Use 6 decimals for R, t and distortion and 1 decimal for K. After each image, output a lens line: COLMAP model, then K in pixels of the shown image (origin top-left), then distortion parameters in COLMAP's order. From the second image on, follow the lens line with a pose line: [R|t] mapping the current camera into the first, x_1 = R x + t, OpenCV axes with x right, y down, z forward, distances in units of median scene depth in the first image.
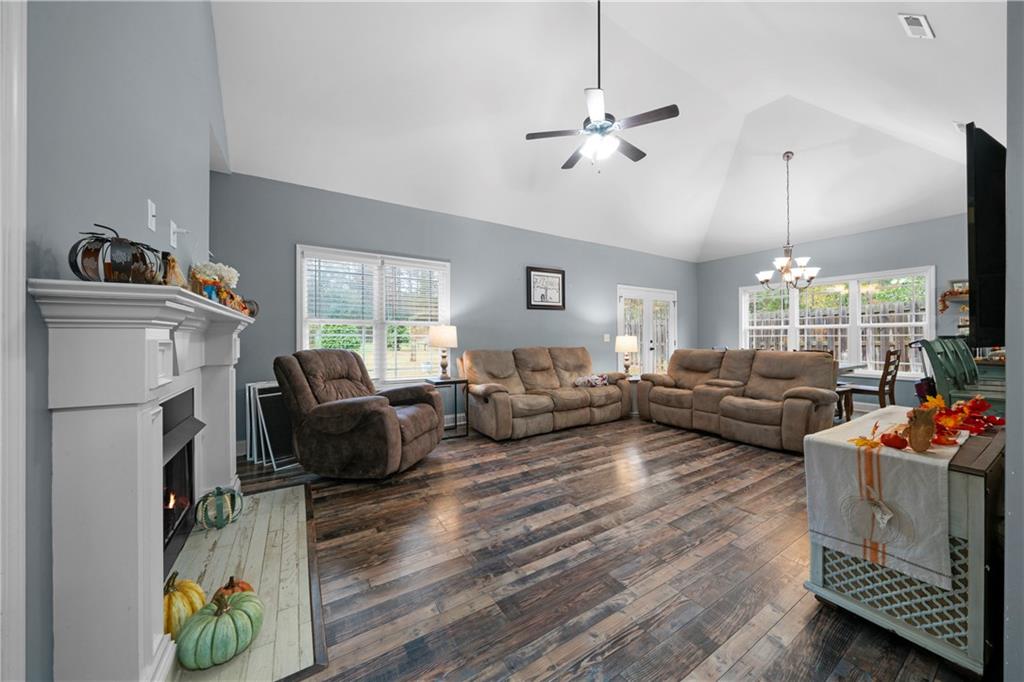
lens RADIAL K [[352.7, 0, 514.2], [0, 352.7, 336.1], [0, 0, 1]] dist [-0.007736, 0.000043]
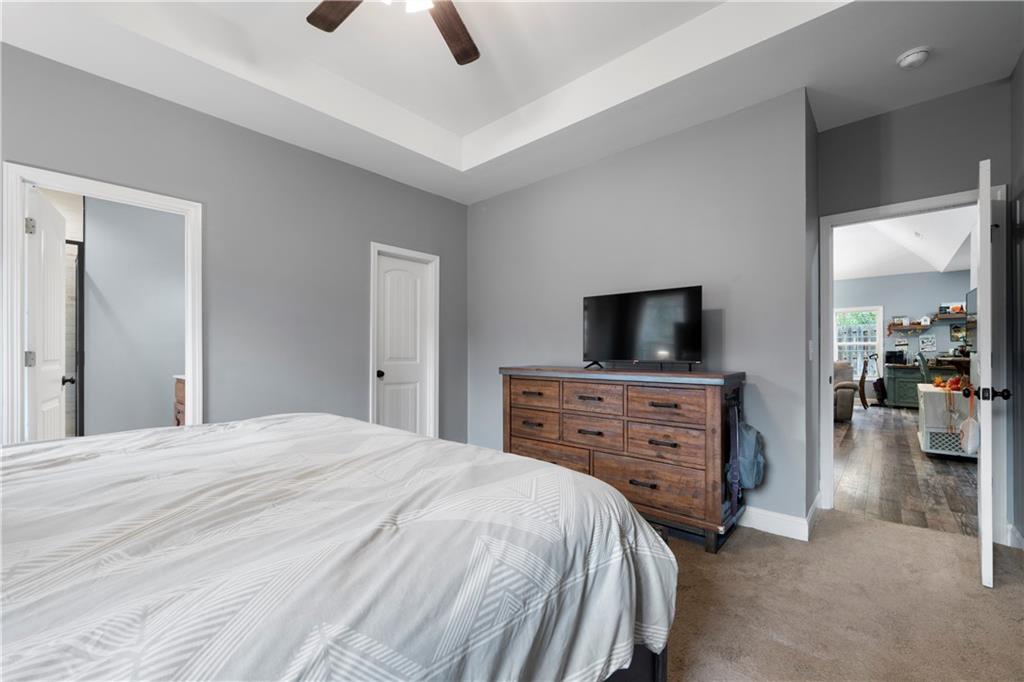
lens RADIAL K [[419.7, 0, 510.7], [0, 419.7, 350.9], [0, 0, 1]] dist [0.001925, -0.000235]
pose [[0.962026, 0.003173, 0.272939, -1.291523], [-0.002864, 0.999995, -0.001531, 0.007155], [-0.272942, 0.000691, 0.962030, -0.498014]]
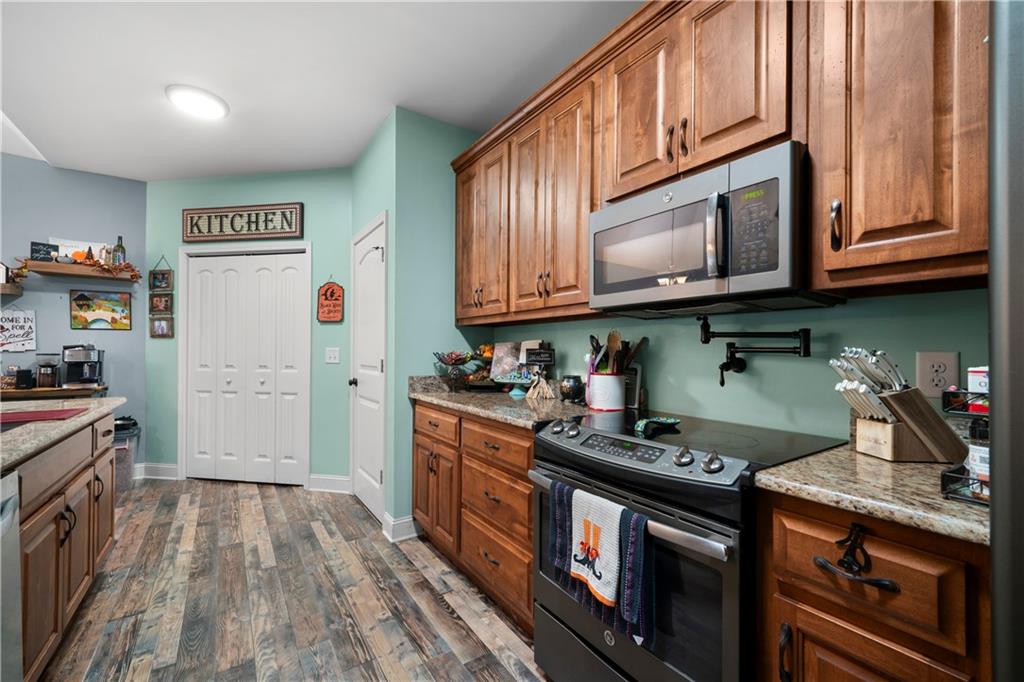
lens RADIAL K [[419.7, 0, 510.5], [0, 419.7, 347.5], [0, 0, 1]] dist [0.001925, -0.000235]
pose [[-0.035387, 0.007380, 0.999346, 0.969036], [-0.013910, 0.999872, -0.007876, -0.023236], [-0.999277, -0.014179, -0.035279, 0.149669]]
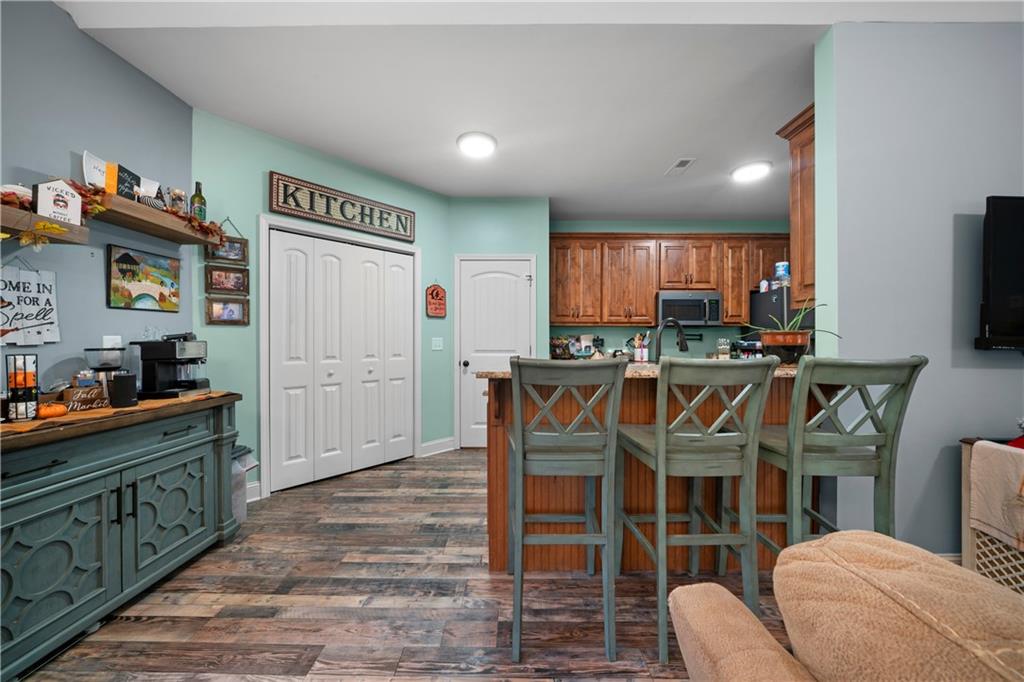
lens RADIAL K [[352.7, 0, 513.6], [0, 352.7, 341.0], [0, 0, 1]] dist [-0.007736, 0.000043]
pose [[-0.845654, -0.002665, 0.533726, 1.276720], [-0.005388, 0.999979, -0.003545, -0.011230], [-0.533705, -0.005874, -0.845650, 1.477827]]
